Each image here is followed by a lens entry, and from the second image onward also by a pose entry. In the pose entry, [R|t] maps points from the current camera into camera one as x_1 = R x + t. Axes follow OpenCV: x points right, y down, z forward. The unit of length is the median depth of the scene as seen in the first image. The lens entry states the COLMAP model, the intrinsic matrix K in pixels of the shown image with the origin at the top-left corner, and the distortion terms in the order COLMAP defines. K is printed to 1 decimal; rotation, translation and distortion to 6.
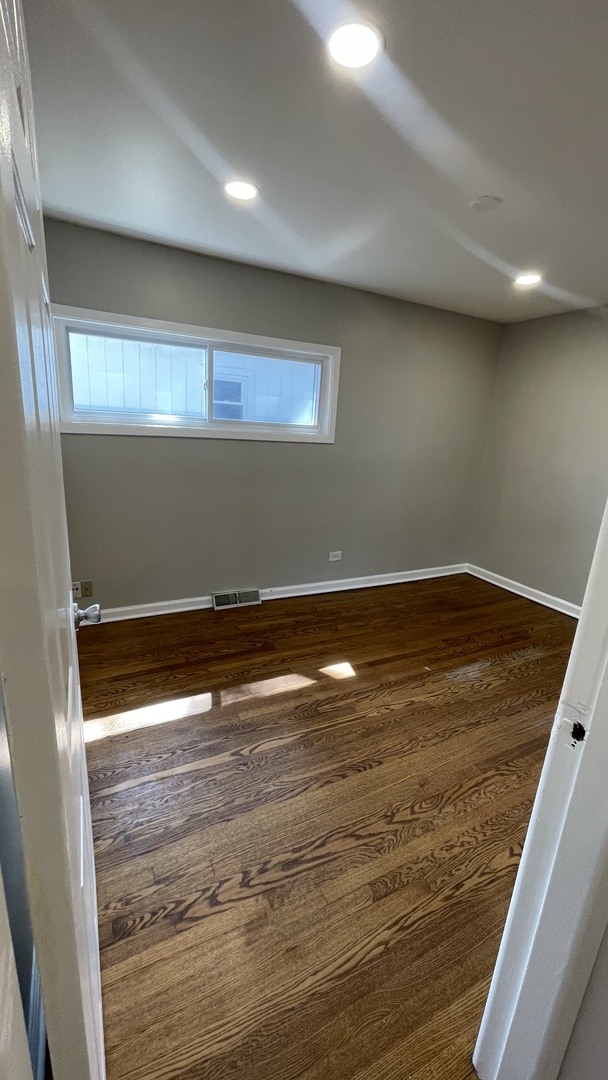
lens RADIAL K [[434.1, 0, 304.0], [0, 434.1, 540.0], [0, 0, 1]] dist [-0.000733, -0.000123]
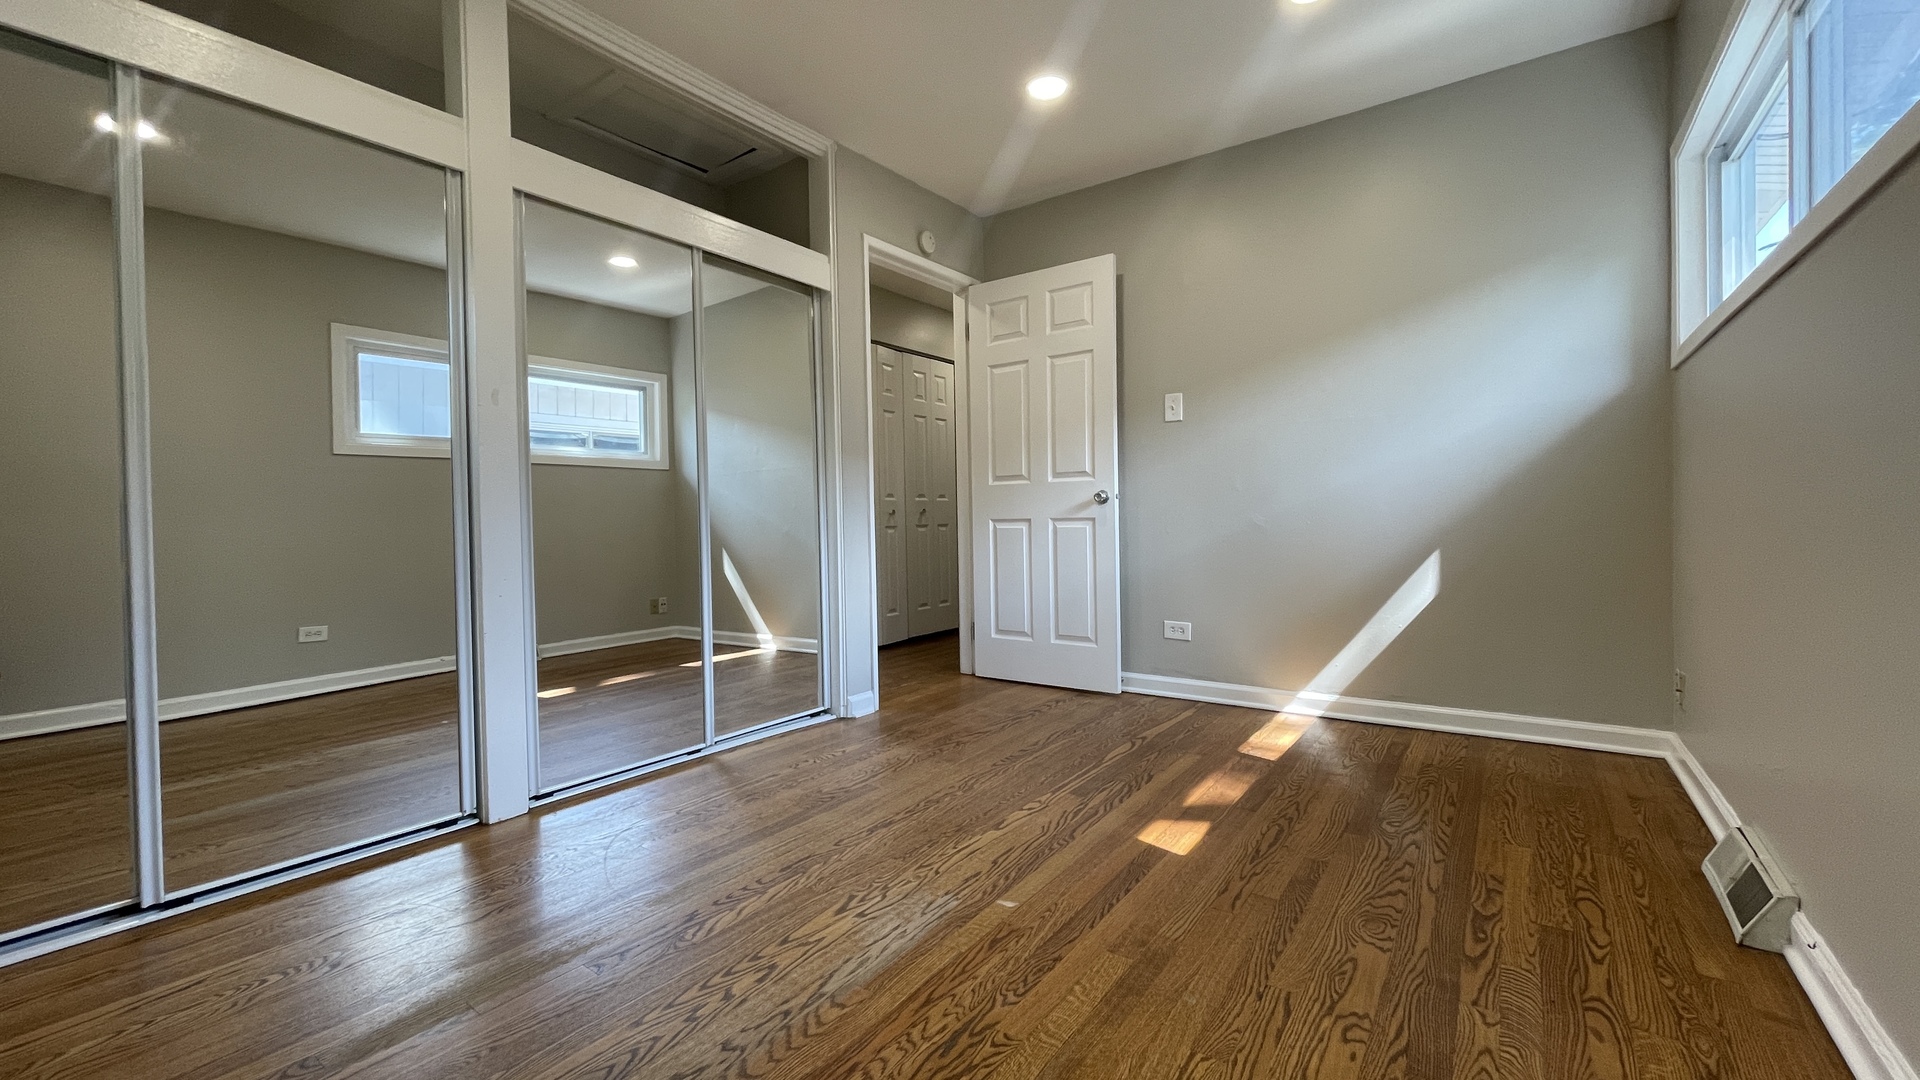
lens RADIAL K [[771.8, 0, 956.9], [0, 771.8, 532.4], [0, 0, 1]] dist [-0.000733, -0.000123]
pose [[-0.890106, -0.036963, -0.454253, 0.612569], [-0.154127, 0.962394, 0.223700, -0.124240], [0.428902, 0.269129, -0.862330, 1.435770]]
